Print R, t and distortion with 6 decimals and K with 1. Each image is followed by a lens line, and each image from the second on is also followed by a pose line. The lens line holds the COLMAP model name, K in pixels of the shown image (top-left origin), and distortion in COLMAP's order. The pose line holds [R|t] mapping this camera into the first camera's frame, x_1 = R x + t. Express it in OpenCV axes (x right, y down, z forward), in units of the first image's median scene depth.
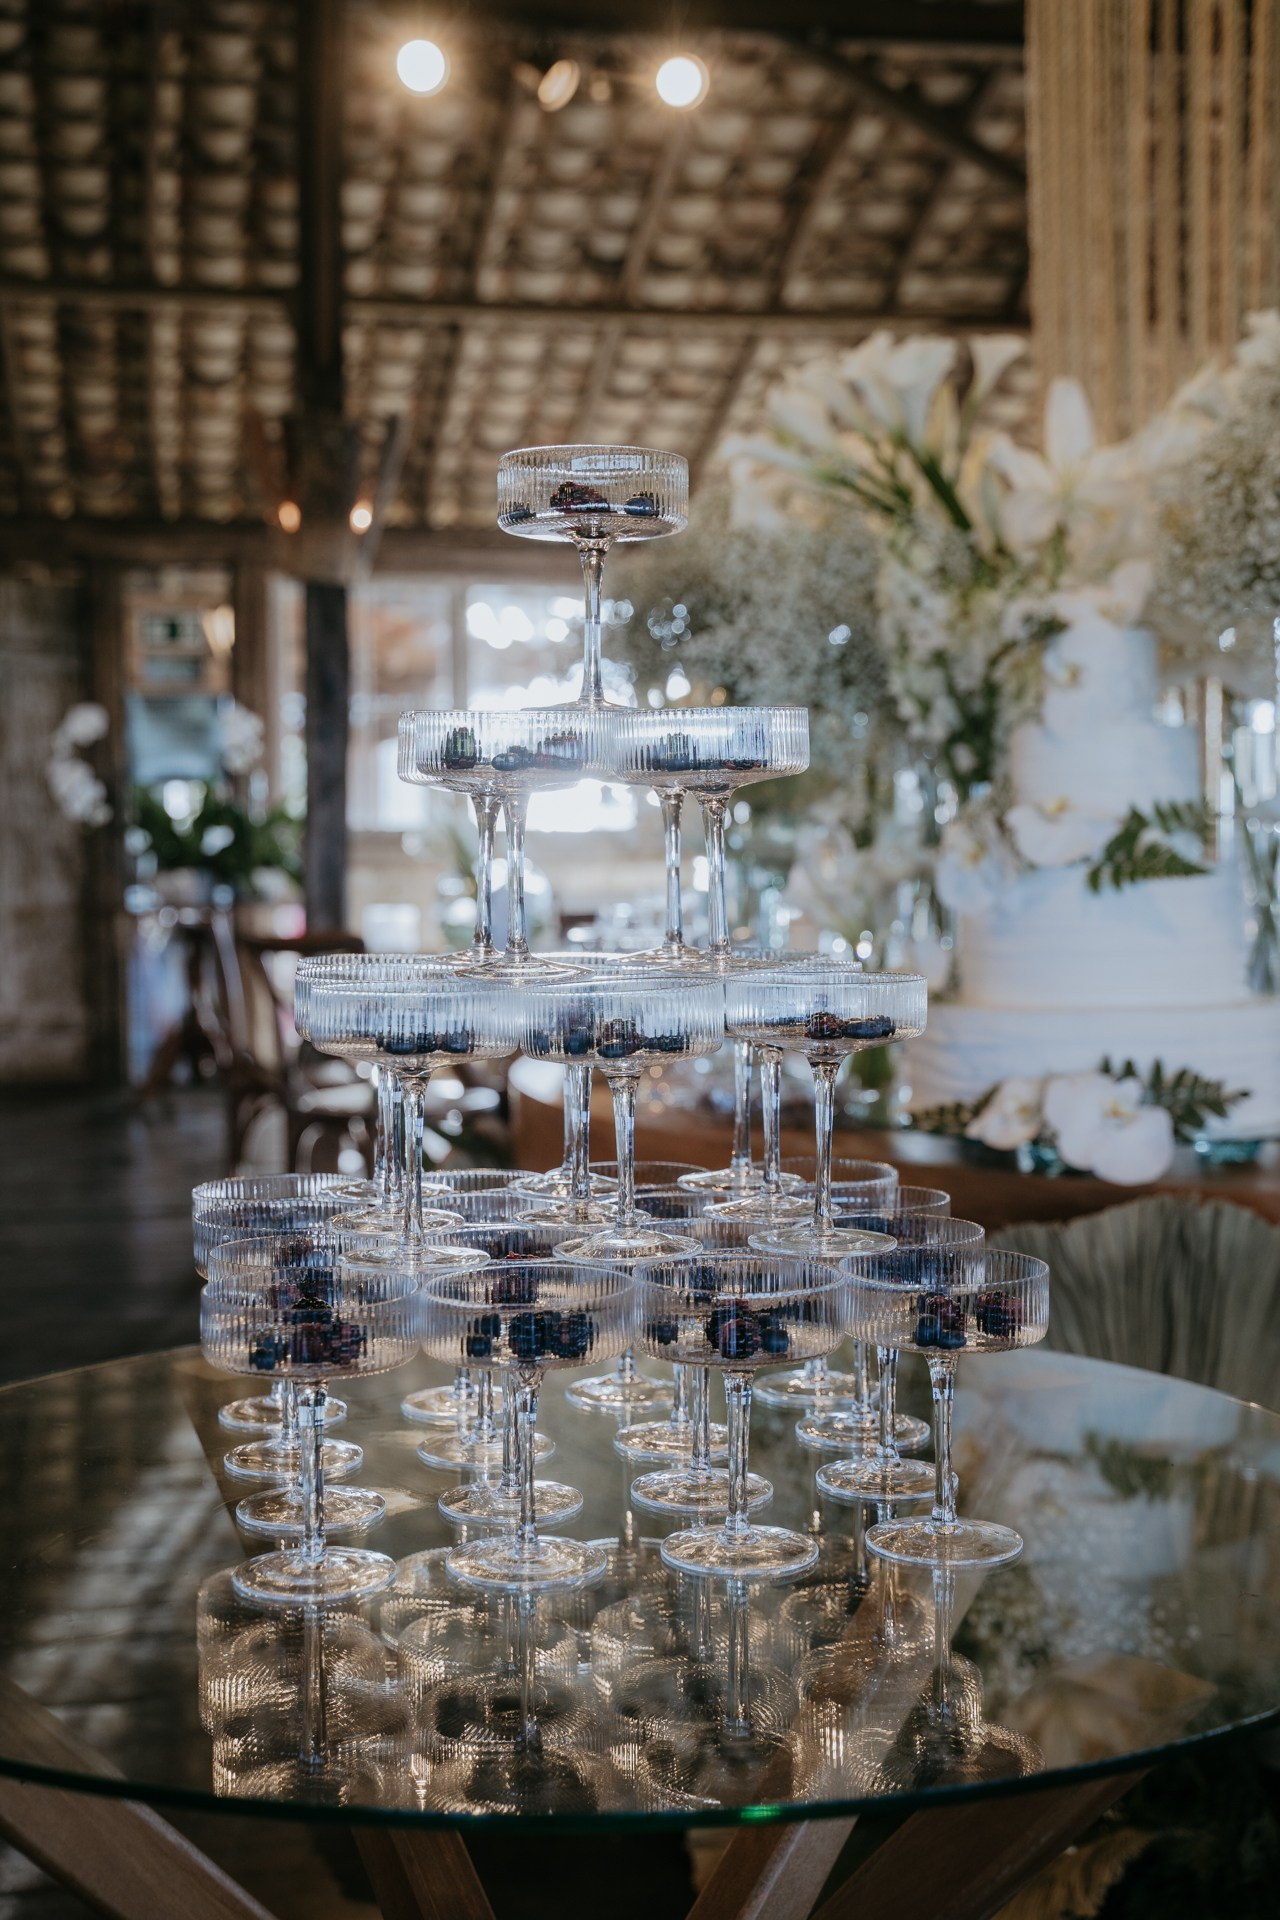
lens RADIAL K [[2562.4, 0, 635.2], [0, 2562.4, 958.5], [0, 0, 1]] dist [0.045002, 0.000000]
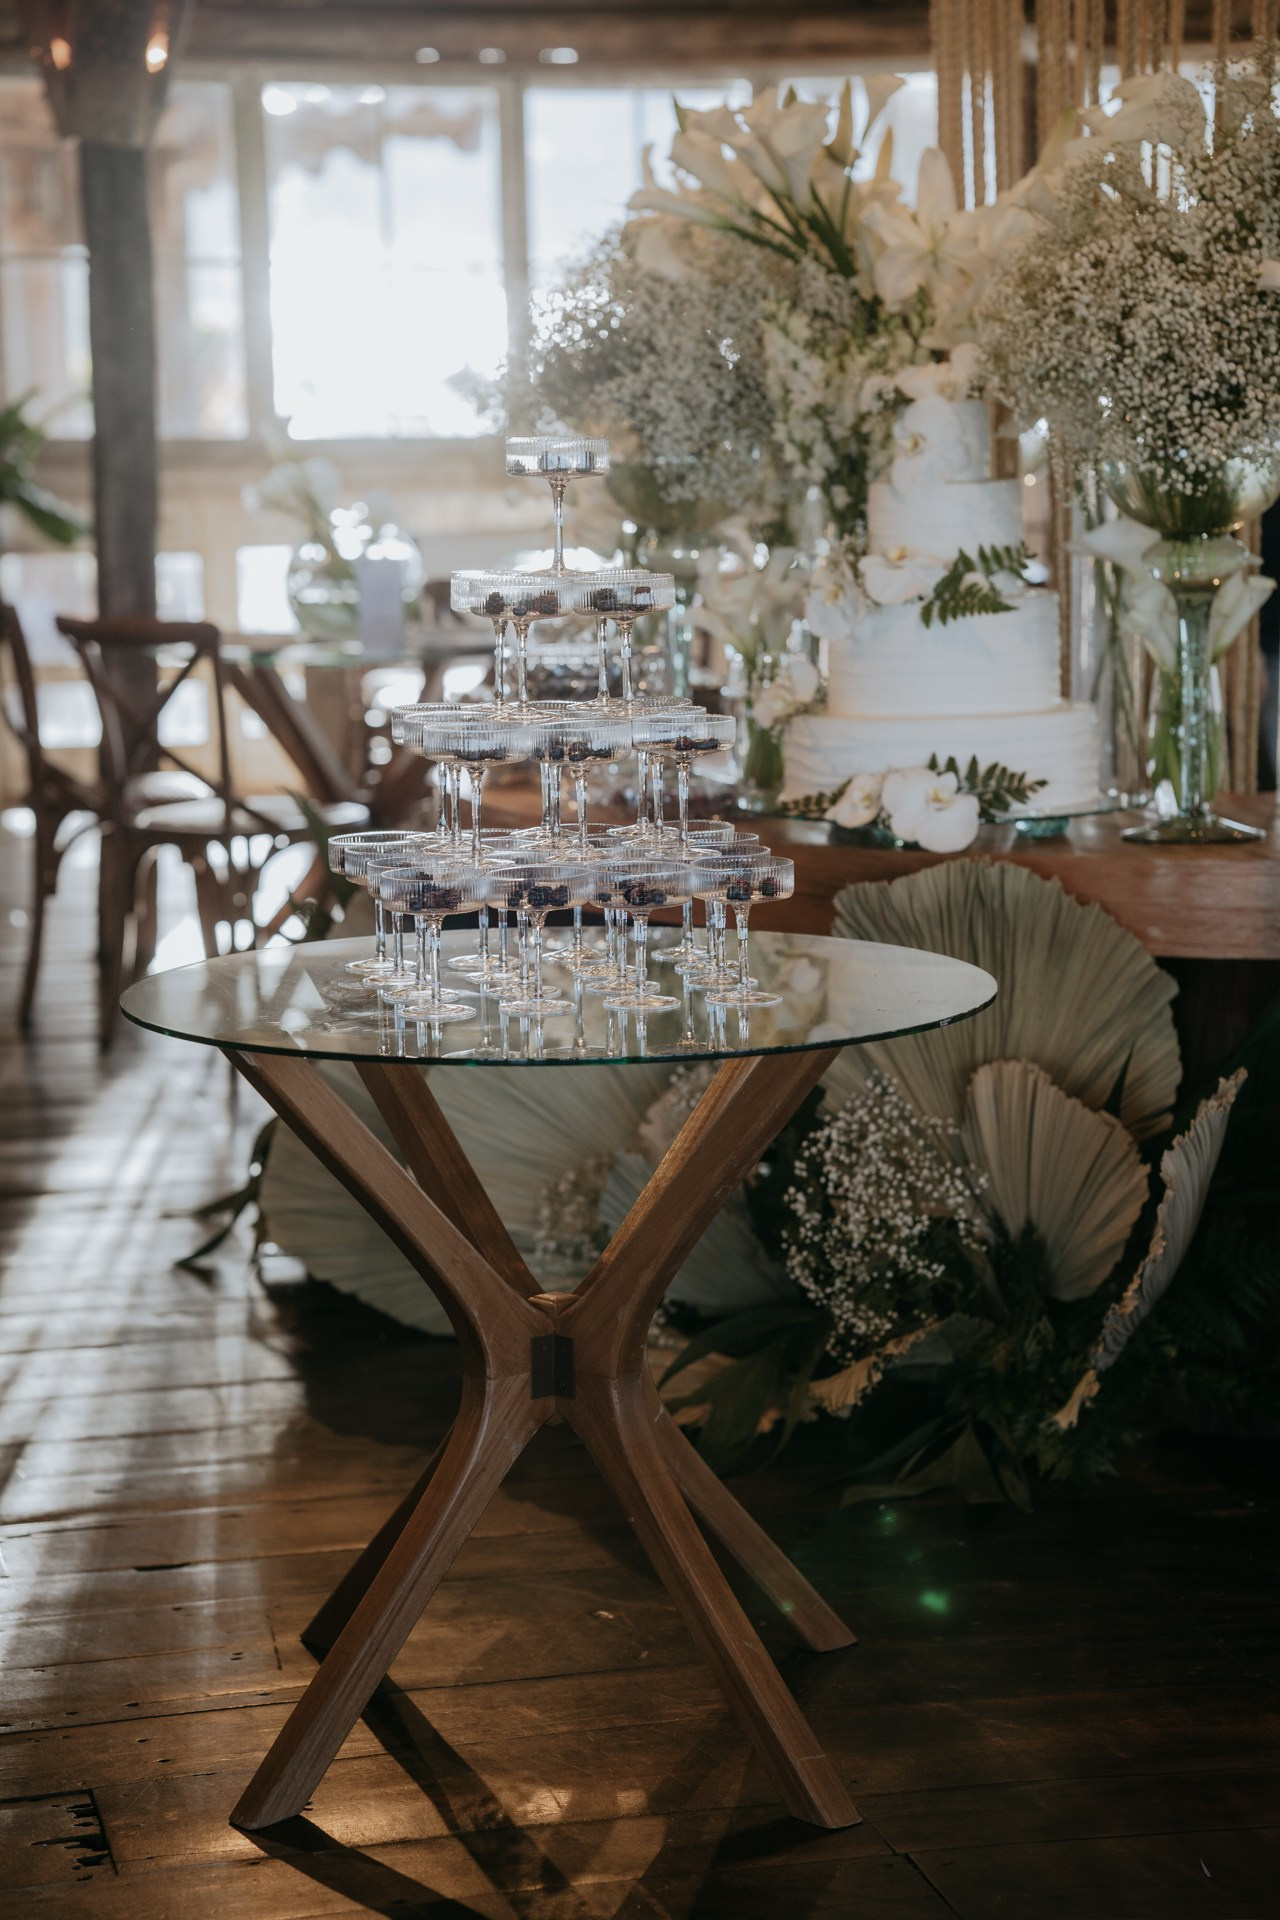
lens RADIAL K [[4656.2, 0, 635.4], [0, 4656.2, 962.4], [0, 0, 1]] dist [0.622099, 0.000000]
pose [[0.999387, -0.014032, 0.032073, -0.039611], [0.011364, 0.996577, 0.081889, -0.050002], [-0.033112, -0.081475, 0.996125, -1.290717]]
